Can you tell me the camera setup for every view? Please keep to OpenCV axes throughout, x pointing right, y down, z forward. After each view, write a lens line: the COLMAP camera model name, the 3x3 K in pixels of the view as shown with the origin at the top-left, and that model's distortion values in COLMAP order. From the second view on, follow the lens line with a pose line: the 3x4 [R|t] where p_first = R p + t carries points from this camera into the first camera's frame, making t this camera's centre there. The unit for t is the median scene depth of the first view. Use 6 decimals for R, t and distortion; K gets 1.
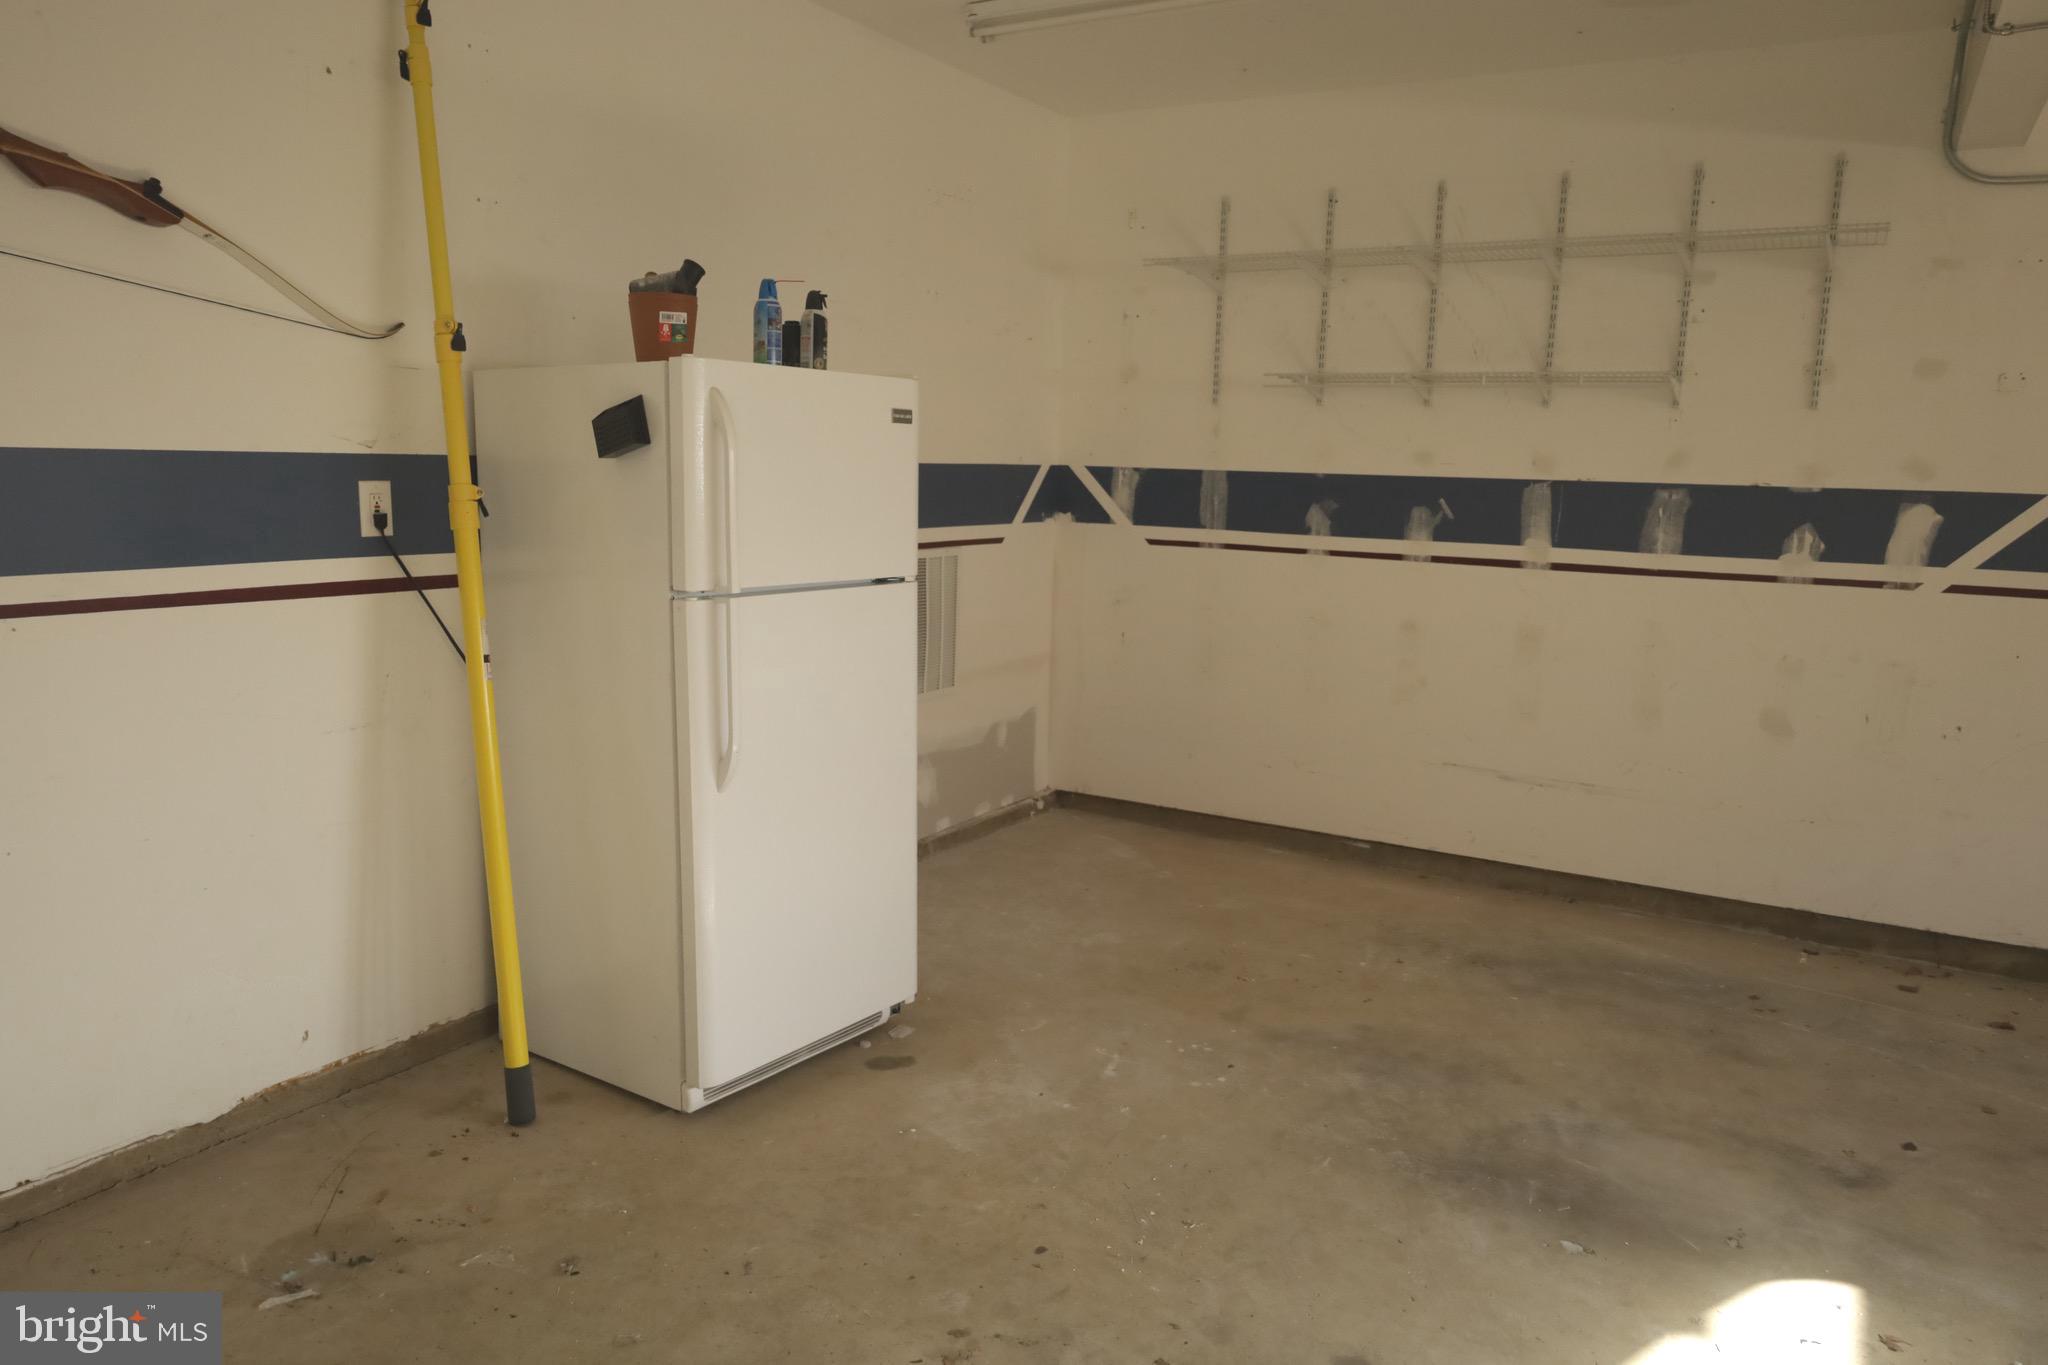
lens RADIAL K [[1400.4, 0, 1009.4], [0, 1400.4, 686.4], [0, 0, 1]] dist [-0.006645, 0.000685]
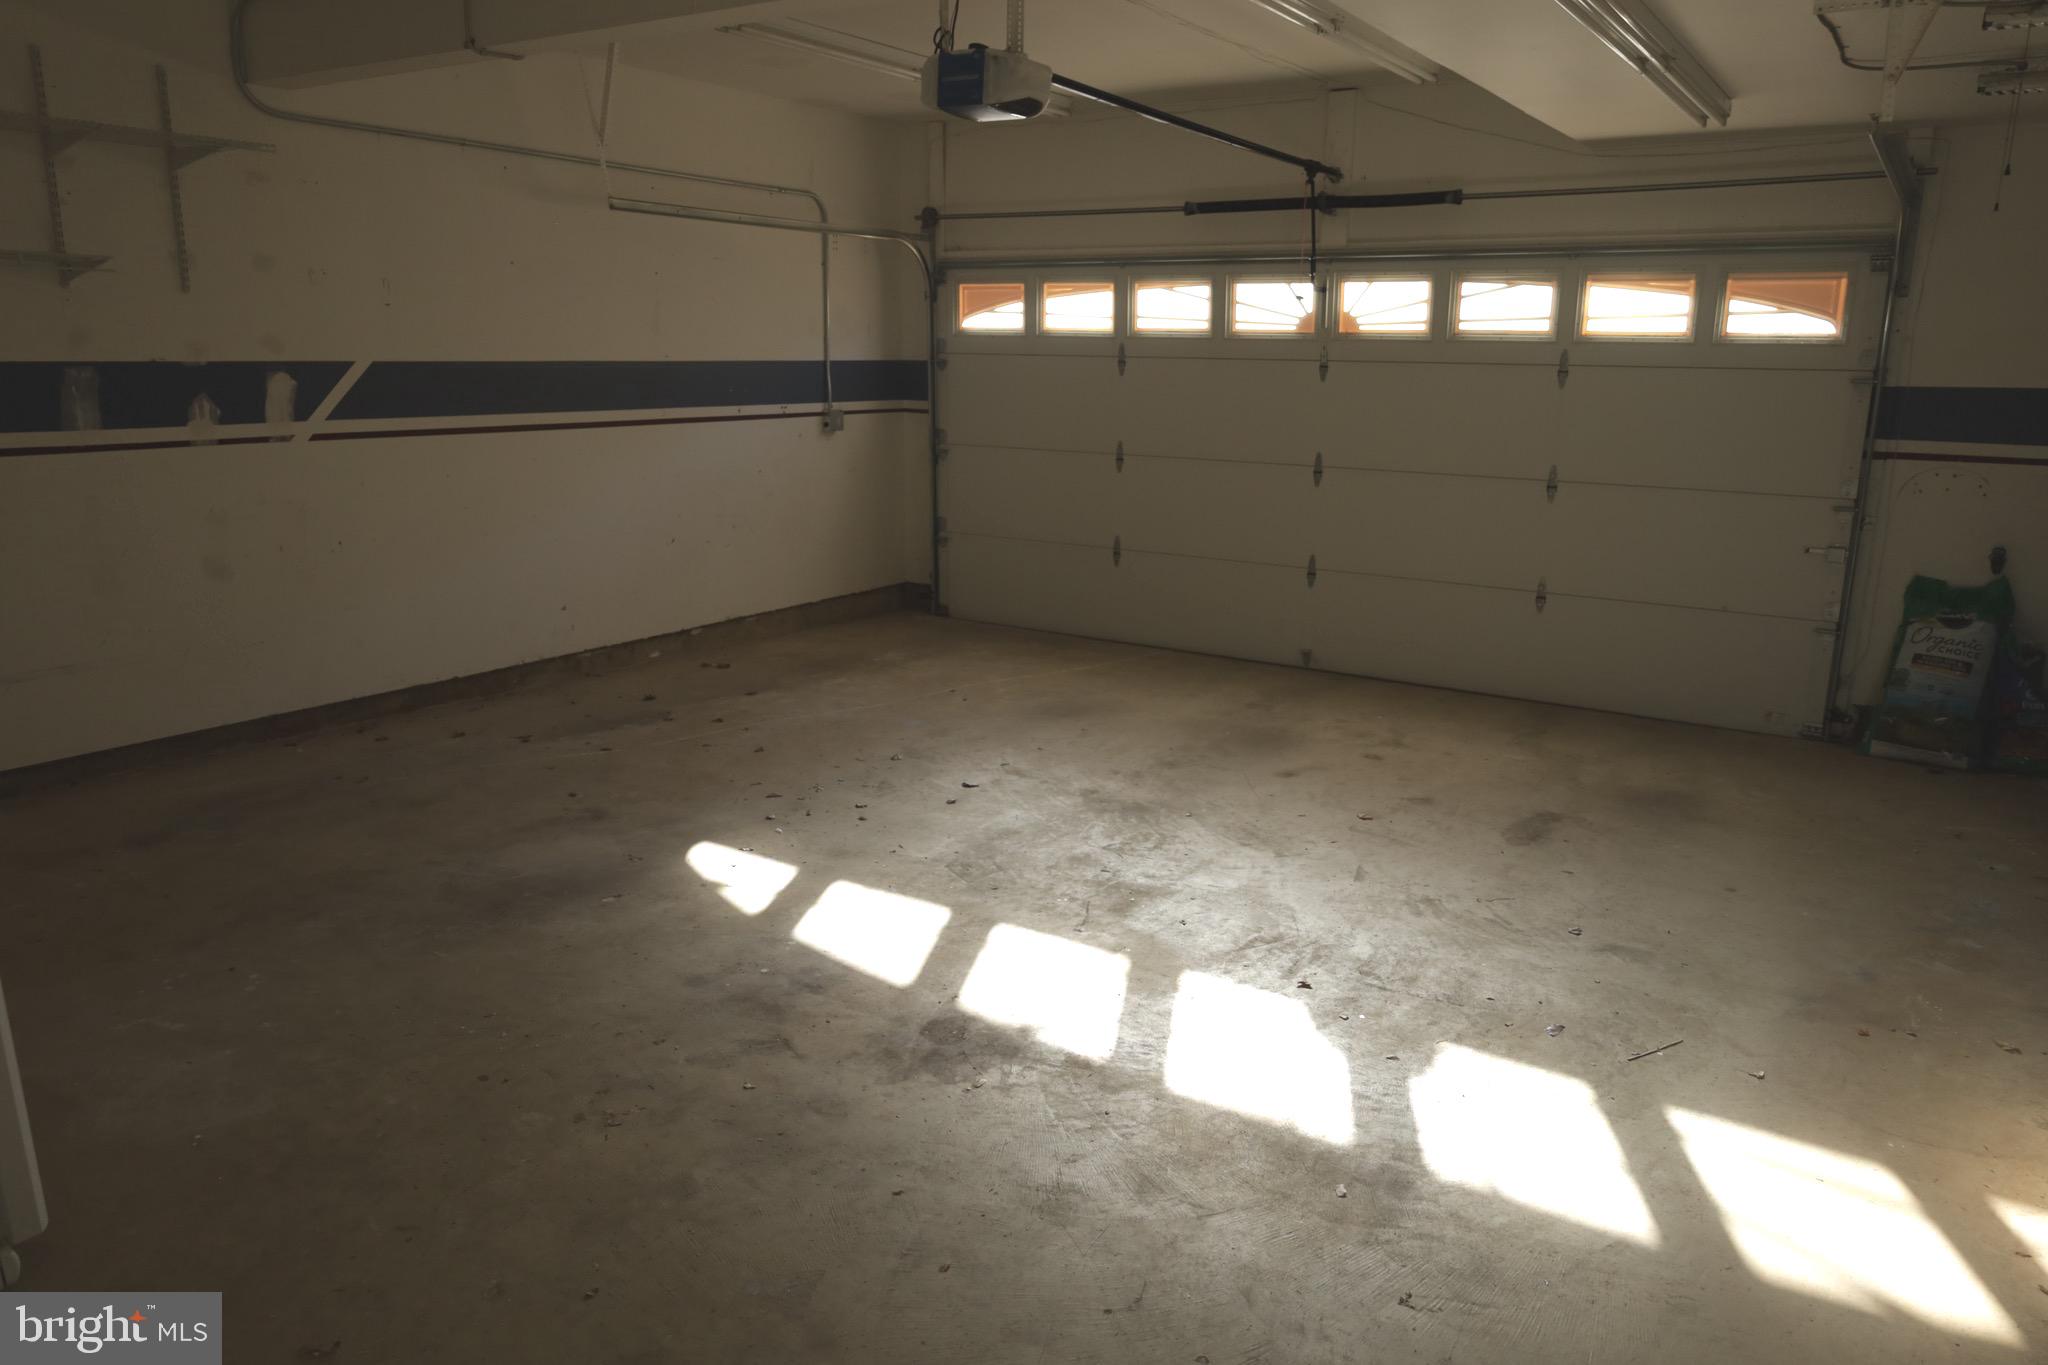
lens RADIAL K [[1400.4, 0, 1005.4], [0, 1400.4, 682.7], [0, 0, 1]] dist [-0.006645, 0.000685]
pose [[0.049900, -0.250673, 0.966785, -0.589938], [0.153502, 0.958414, 0.240580, -0.064162], [-0.986888, 0.136399, 0.086303, 0.282046]]
